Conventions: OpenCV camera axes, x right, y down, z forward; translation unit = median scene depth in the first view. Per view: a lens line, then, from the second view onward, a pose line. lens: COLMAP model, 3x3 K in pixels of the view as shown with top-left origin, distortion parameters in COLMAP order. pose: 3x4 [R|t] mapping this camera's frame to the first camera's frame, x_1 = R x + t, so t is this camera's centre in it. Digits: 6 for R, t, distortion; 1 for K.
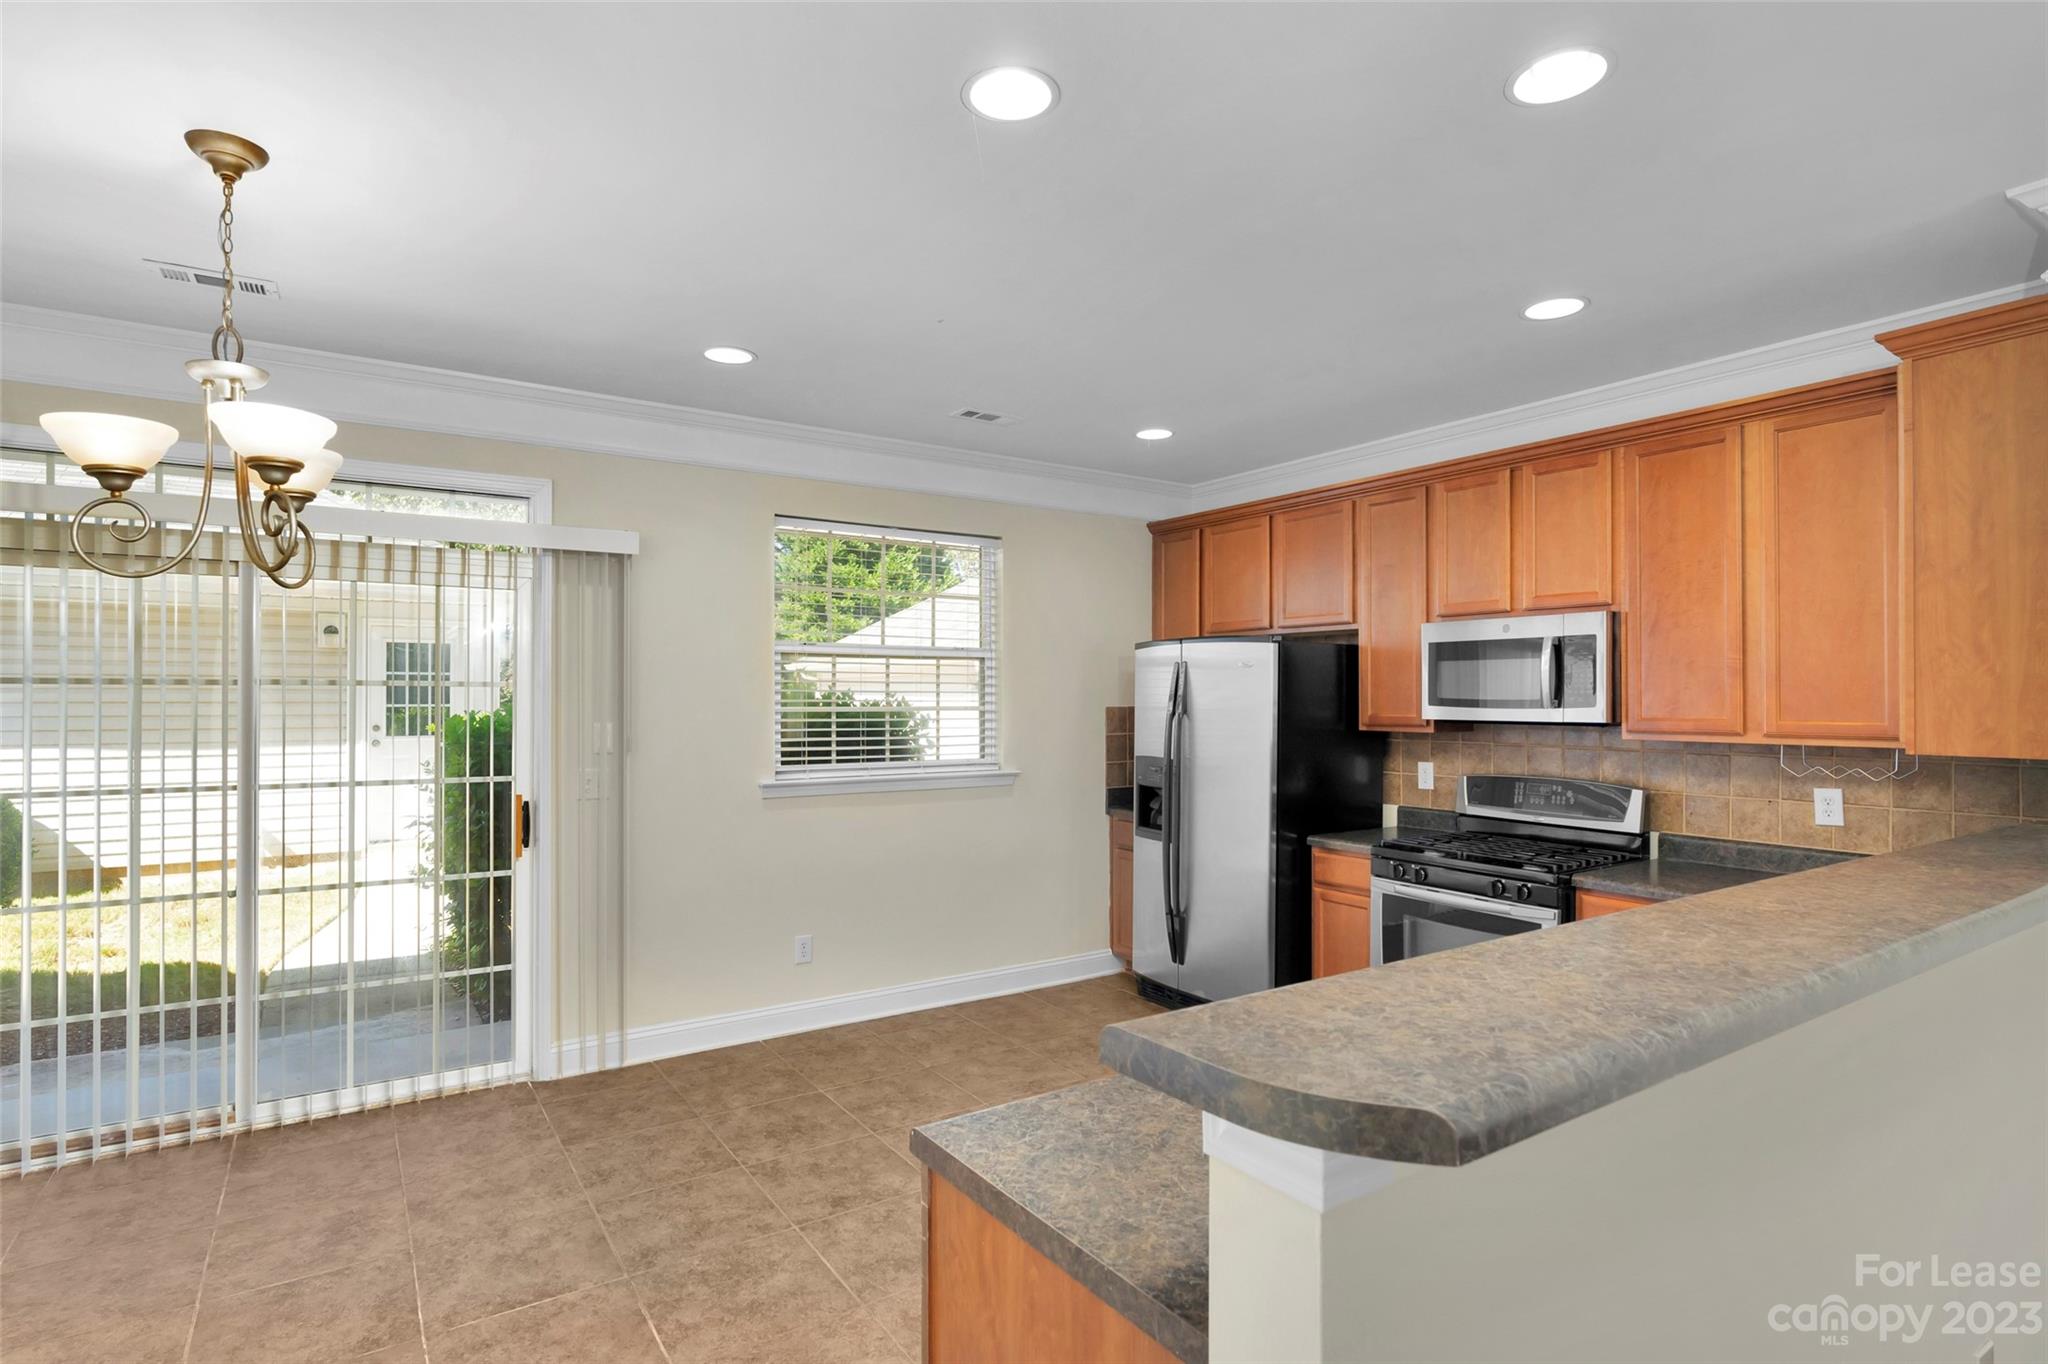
lens RADIAL K [[1029.4, 0, 1023.1], [0, 1029.4, 692.2], [0, 0, 1]] dist [-0.018672, 0.001346]
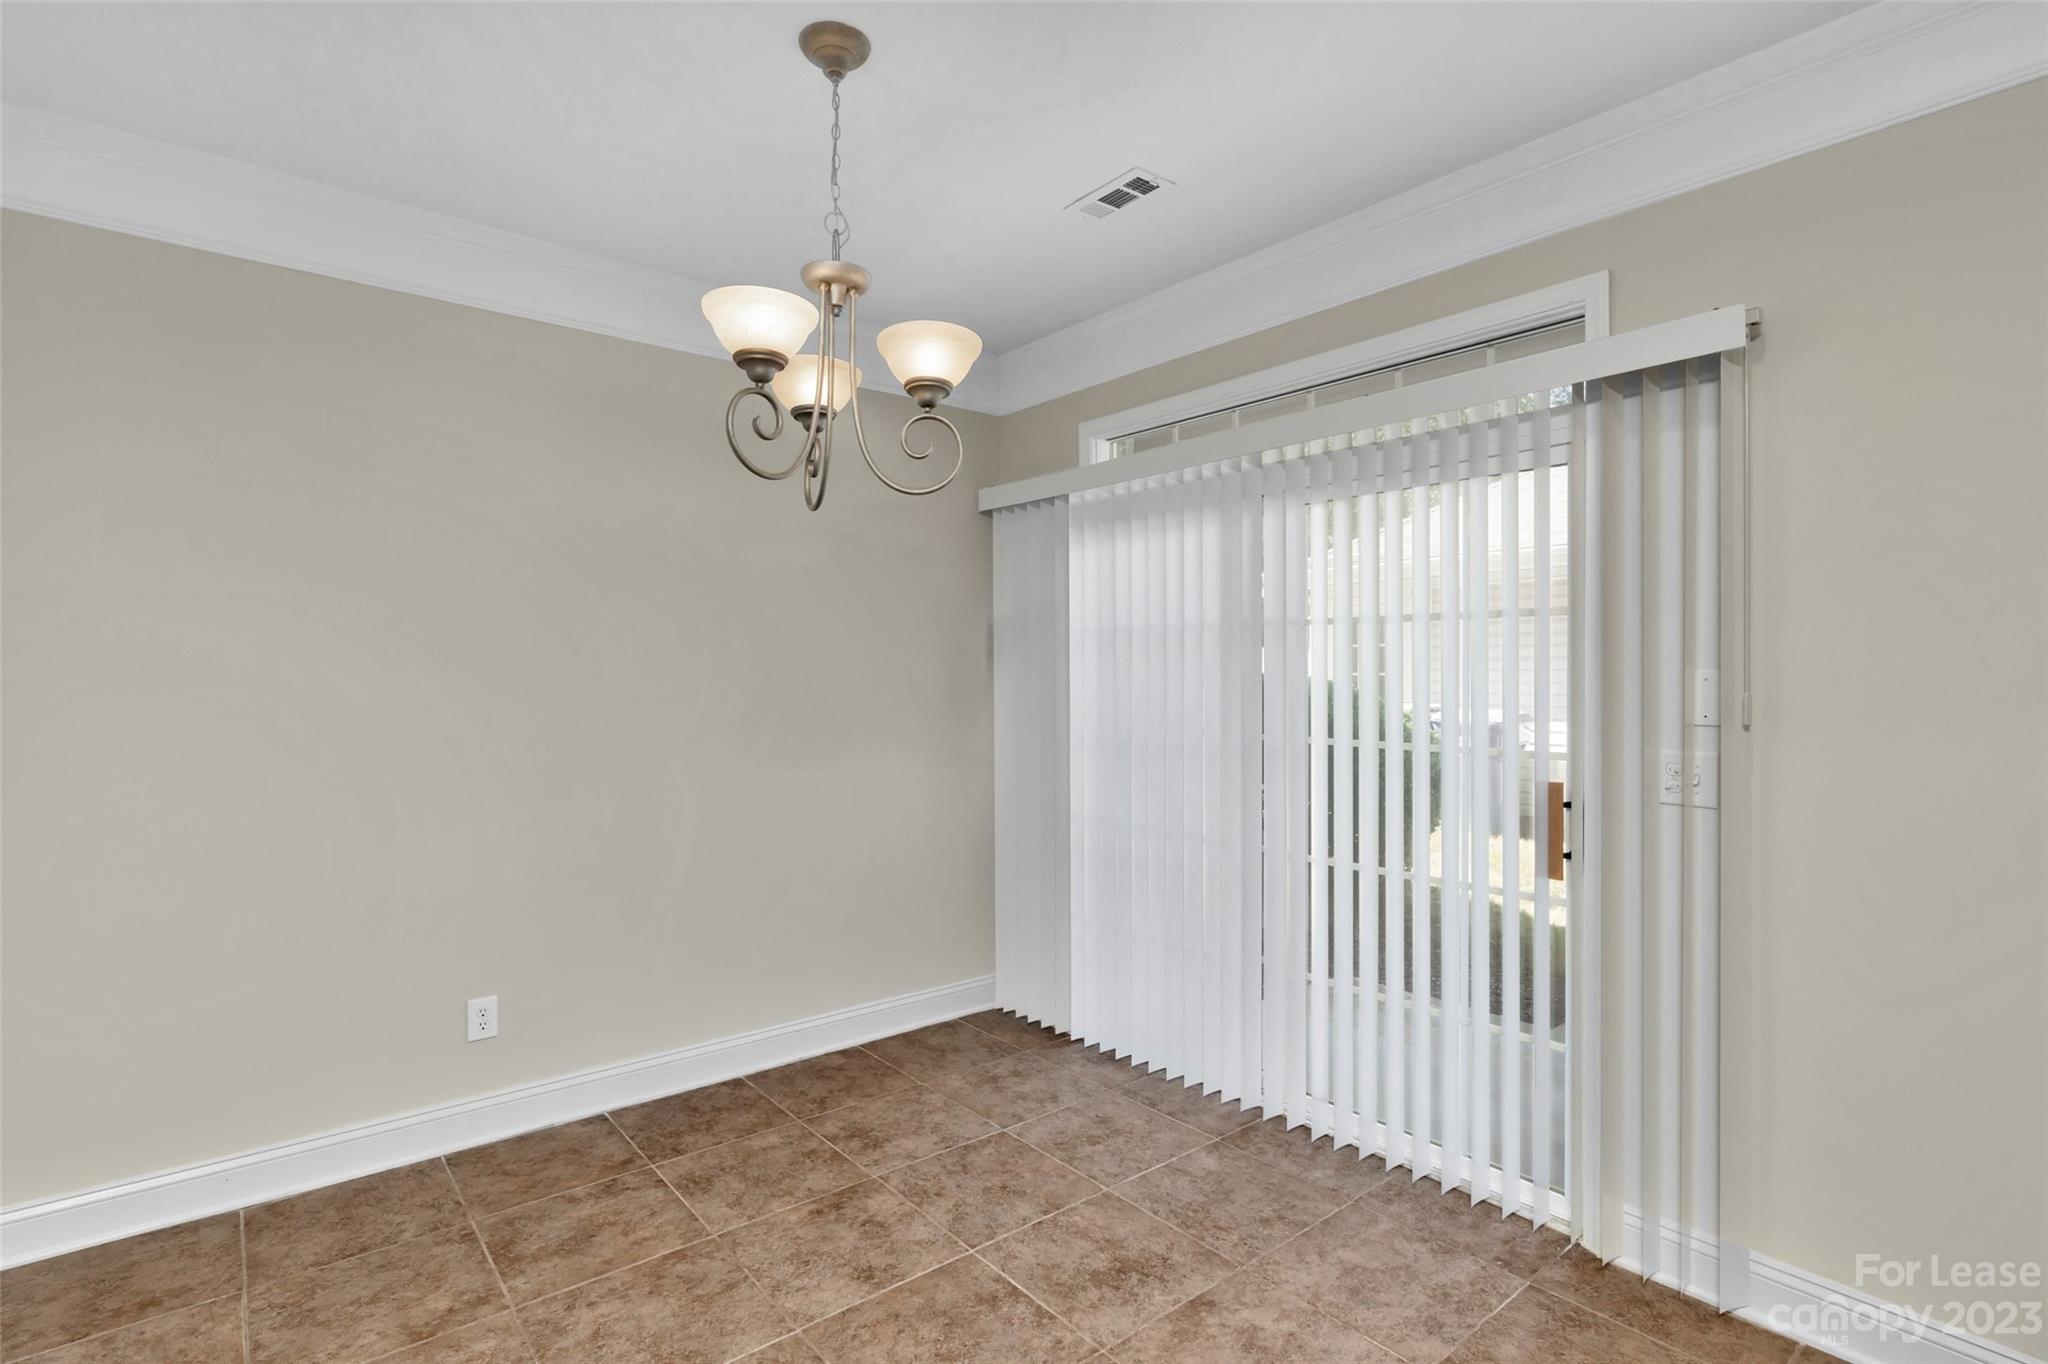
lens RADIAL K [[979.9, 0, 1021.4], [0, 979.9, 680.6], [0, 0, 1]] dist [-0.004290, 0.000548]
pose [[0.083375, 0.002388, -0.996515, 0.091417], [0.014890, 0.999883, 0.003642, 0.029017], [0.996407, -0.015141, 0.083330, 0.637011]]
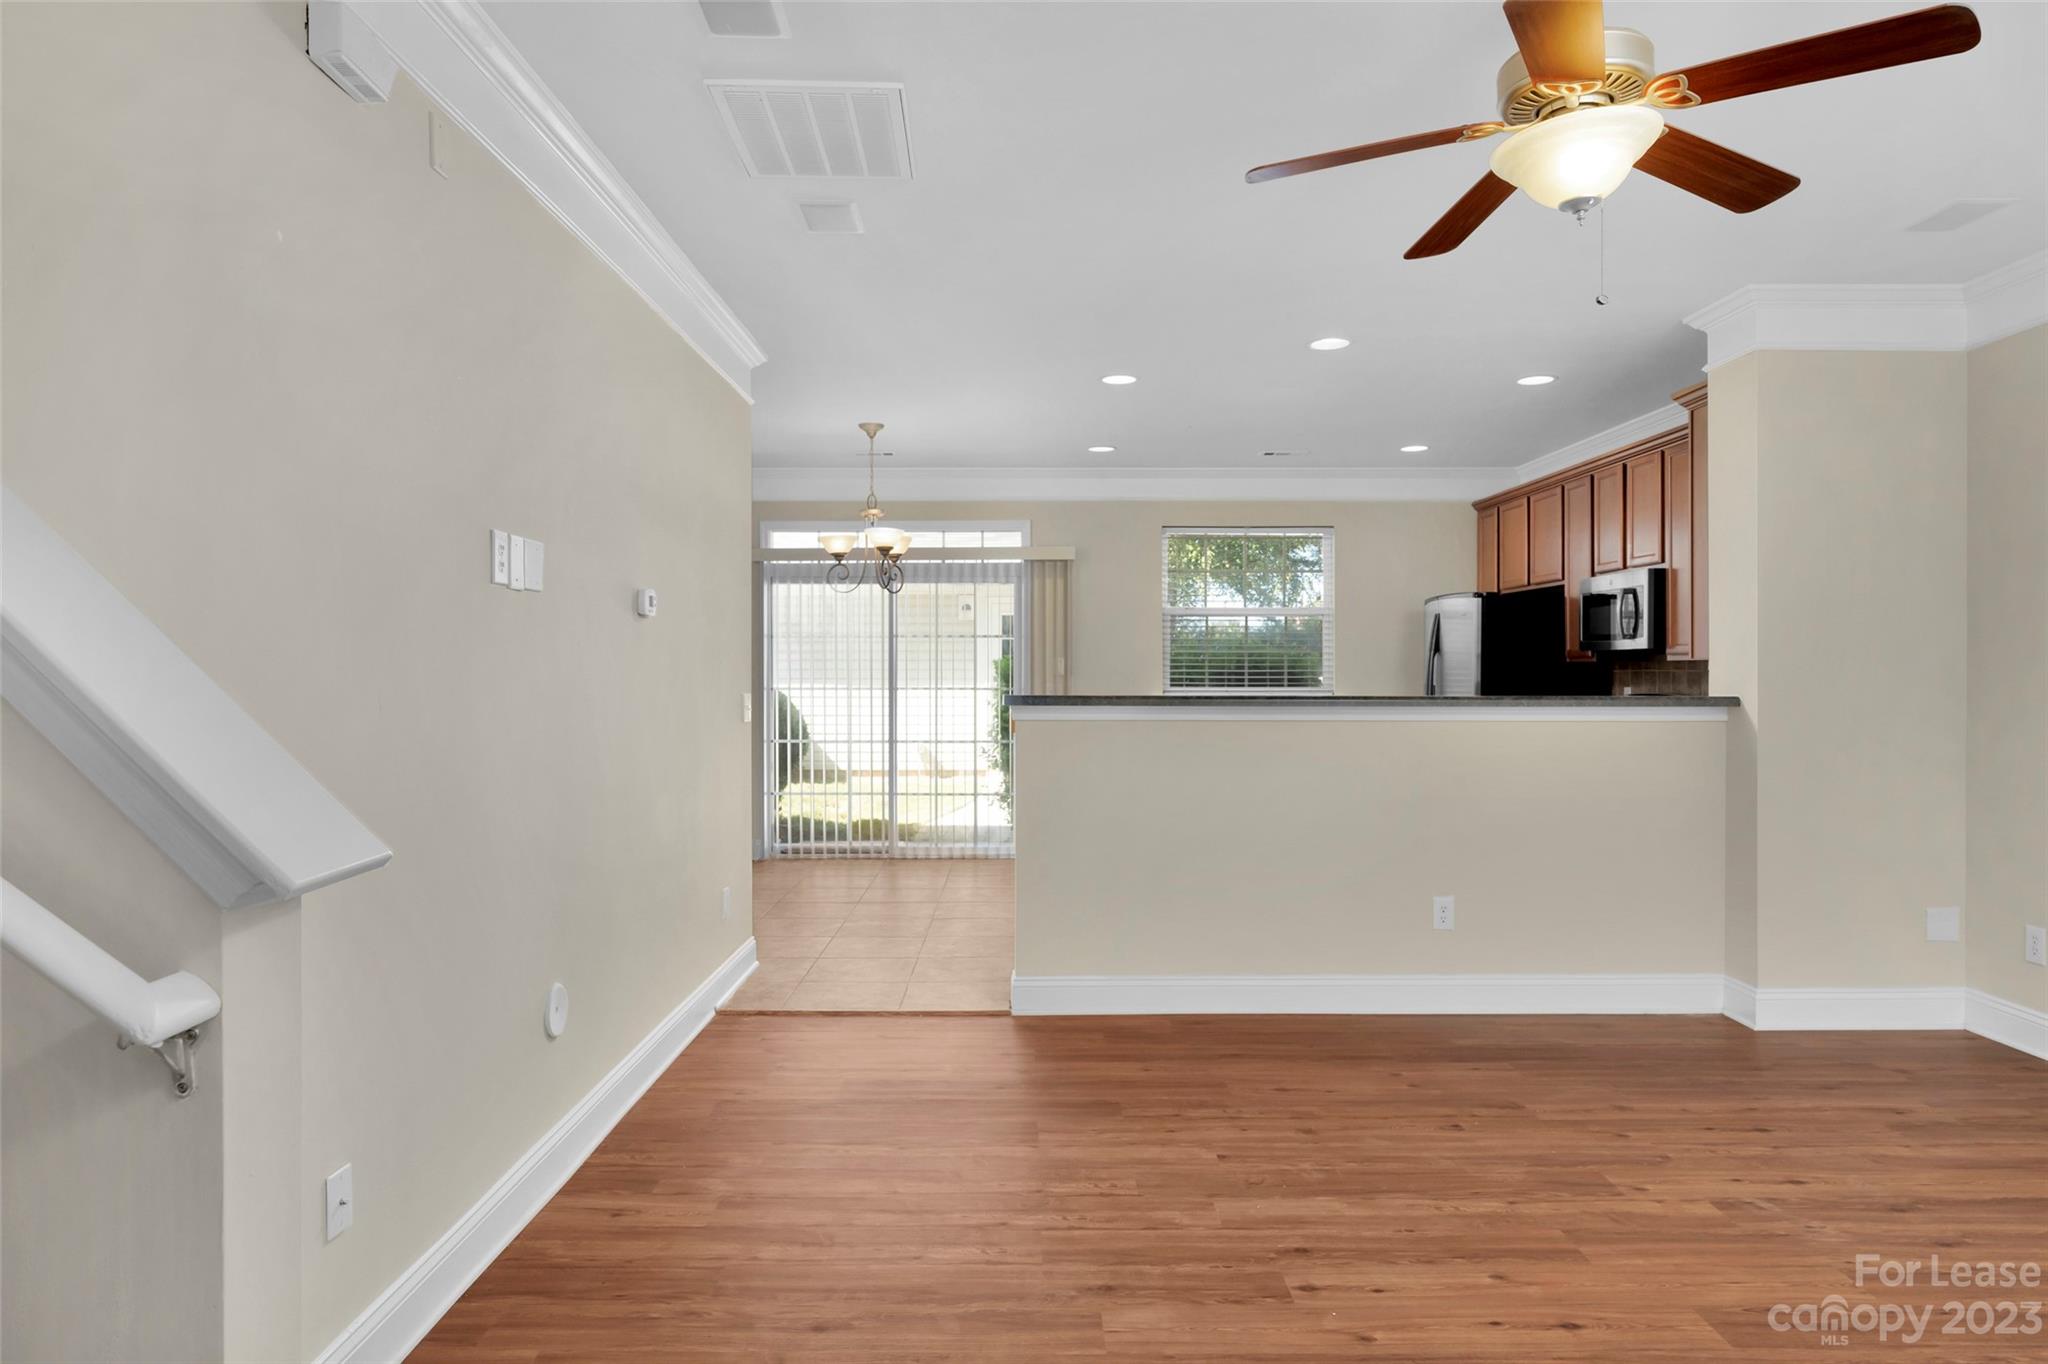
lens RADIAL K [[1264.4, 0, 1024.7], [0, 1264.4, 679.5], [0, 0, 1]] dist [-0.048693, -0.000531]
pose [[0.832256, -0.000851, -0.554390, 0.772797], [0.008397, 0.999903, 0.011071, 0.044169], [0.554327, -0.013869, 0.832183, -0.857587]]
